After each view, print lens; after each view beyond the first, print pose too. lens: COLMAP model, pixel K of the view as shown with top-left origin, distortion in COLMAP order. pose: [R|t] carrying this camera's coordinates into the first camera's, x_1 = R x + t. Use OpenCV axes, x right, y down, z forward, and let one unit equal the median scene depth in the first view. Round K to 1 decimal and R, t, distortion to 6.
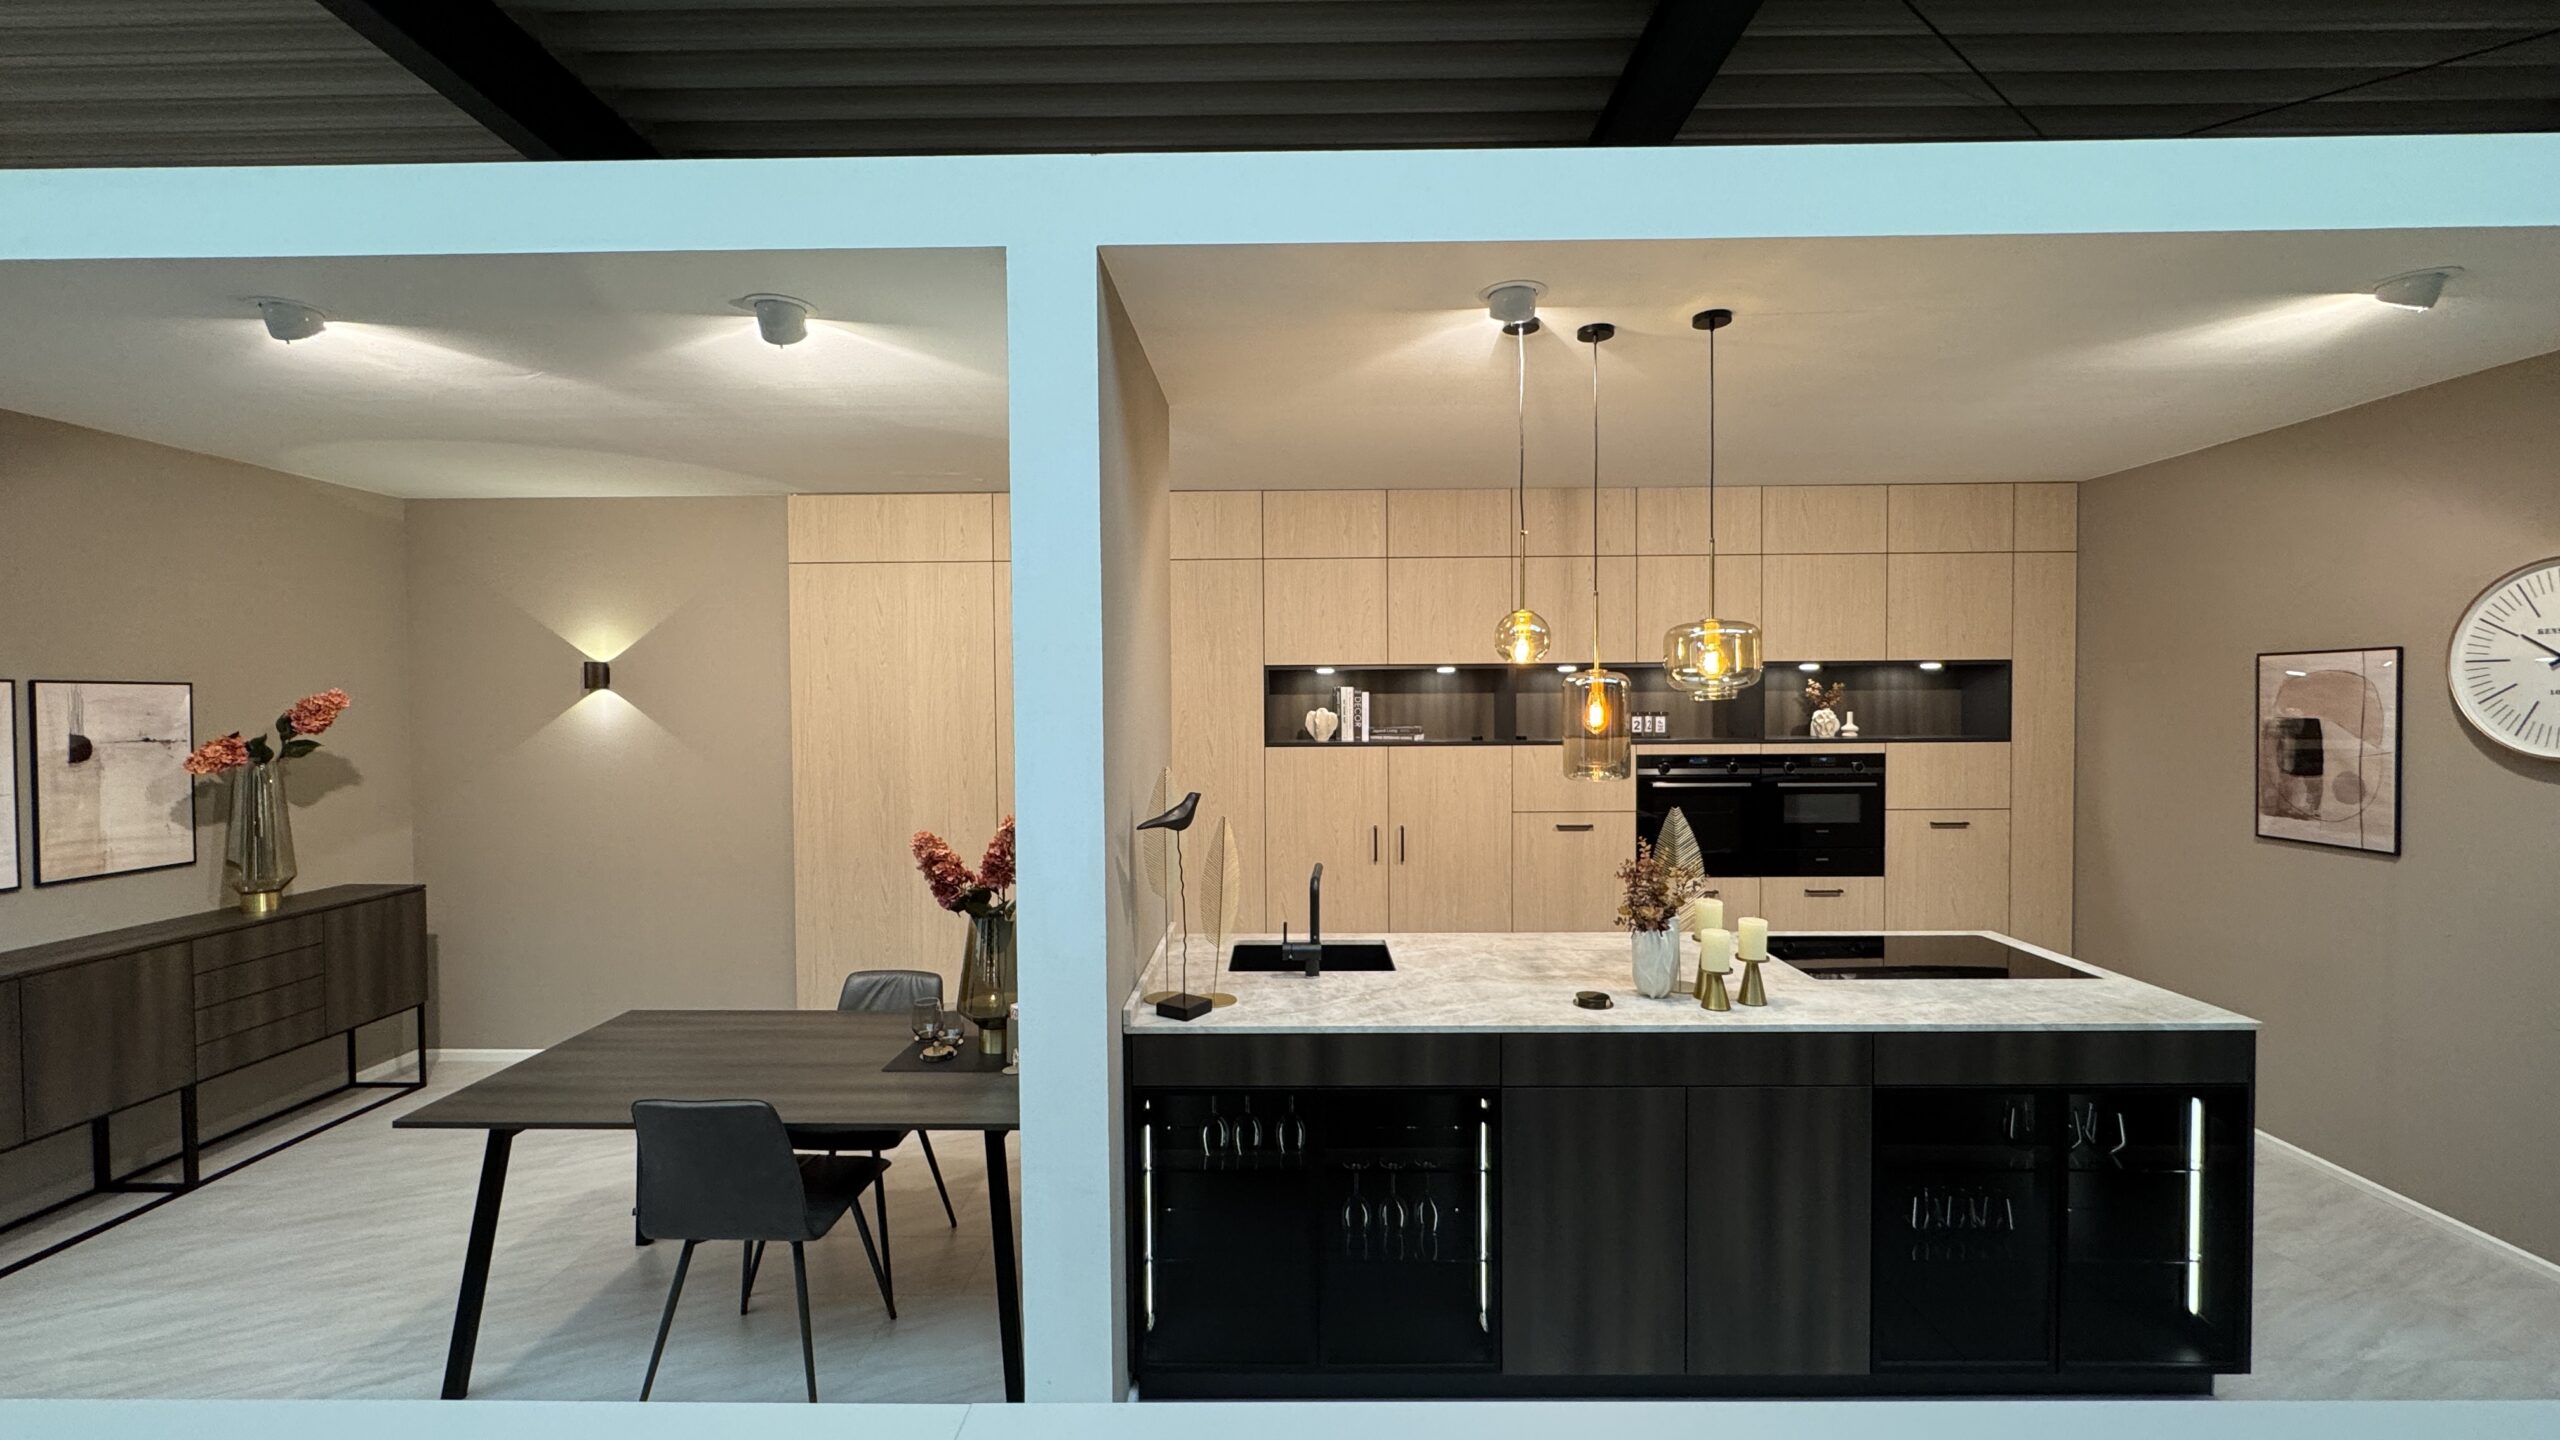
lens RADIAL K [[1044.2, 0, 1280.0], [0, 1044.2, 720.0], [0, 0, 1]] dist [-0.002287, -0.000485]
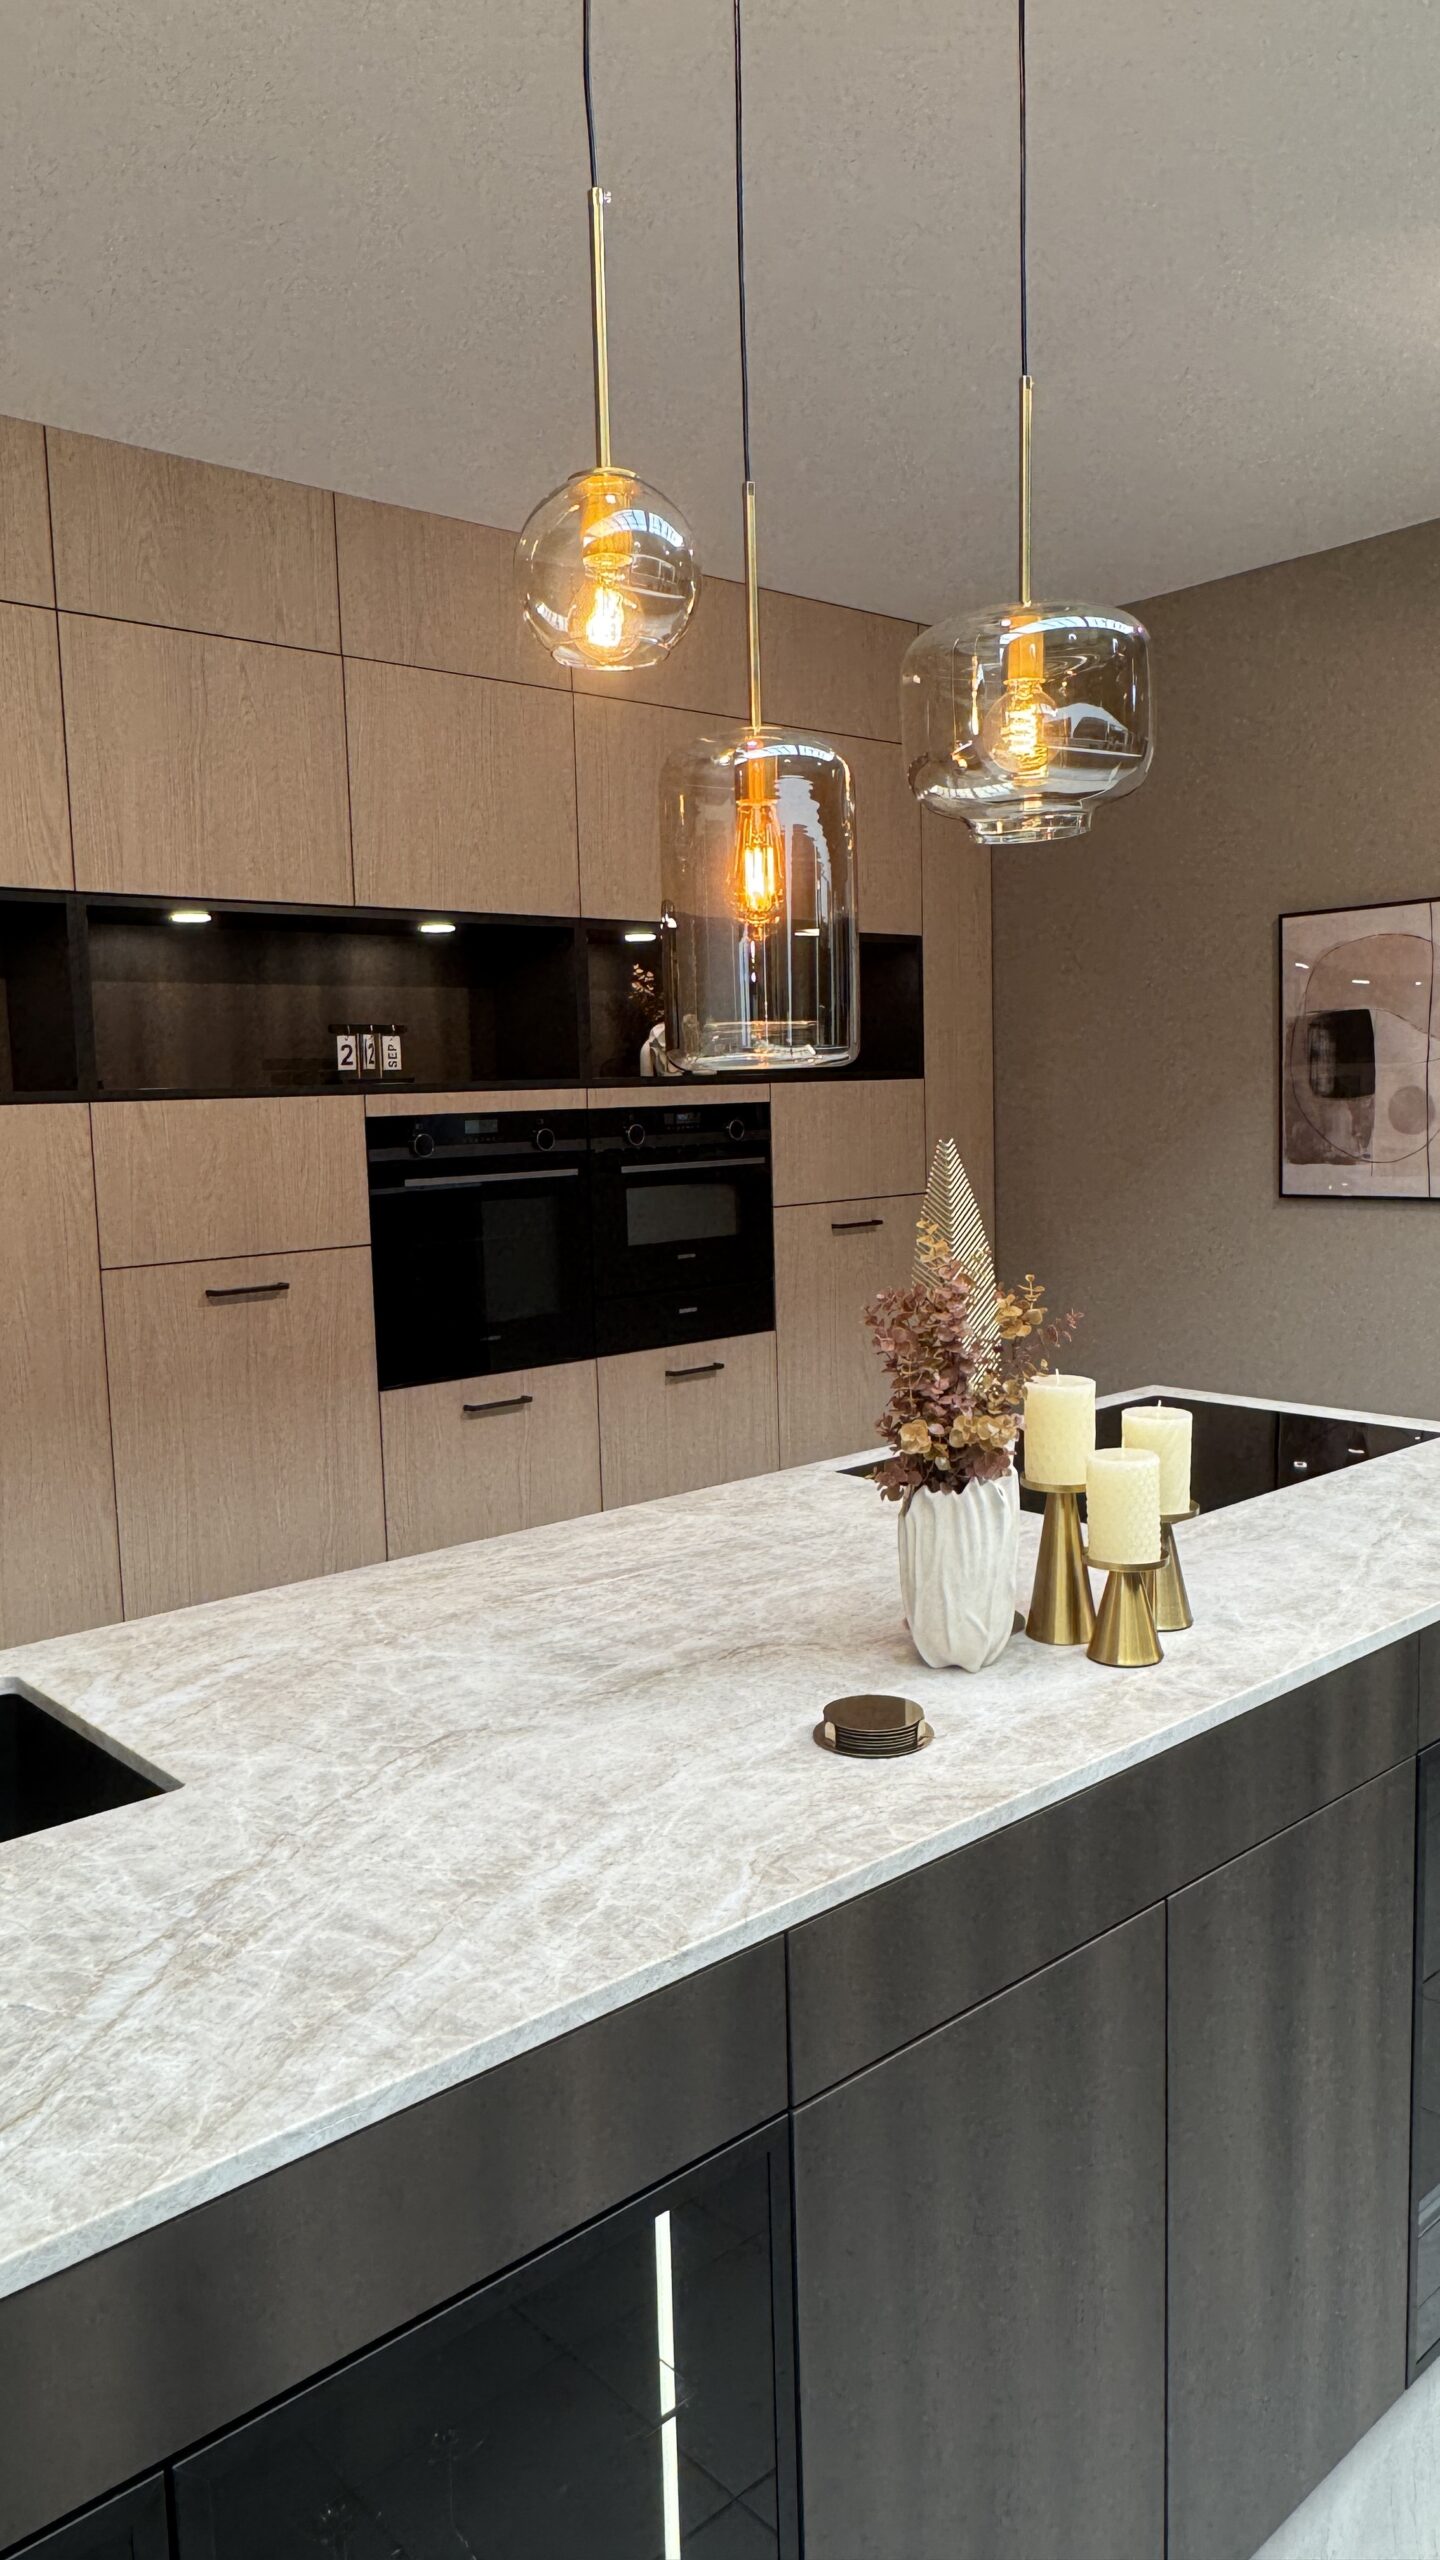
lens RADIAL K [[1752.9, 0, 720.0], [0, 1752.9, 1280.0], [0, 0, 1]] dist [-0.009079, -0.002276]
pose [[0.739561, -0.088023, 0.667309, -0.061985], [0.041244, 0.995475, 0.085601, 0.055843], [-0.671825, -0.035785, 0.739845, 0.431426]]
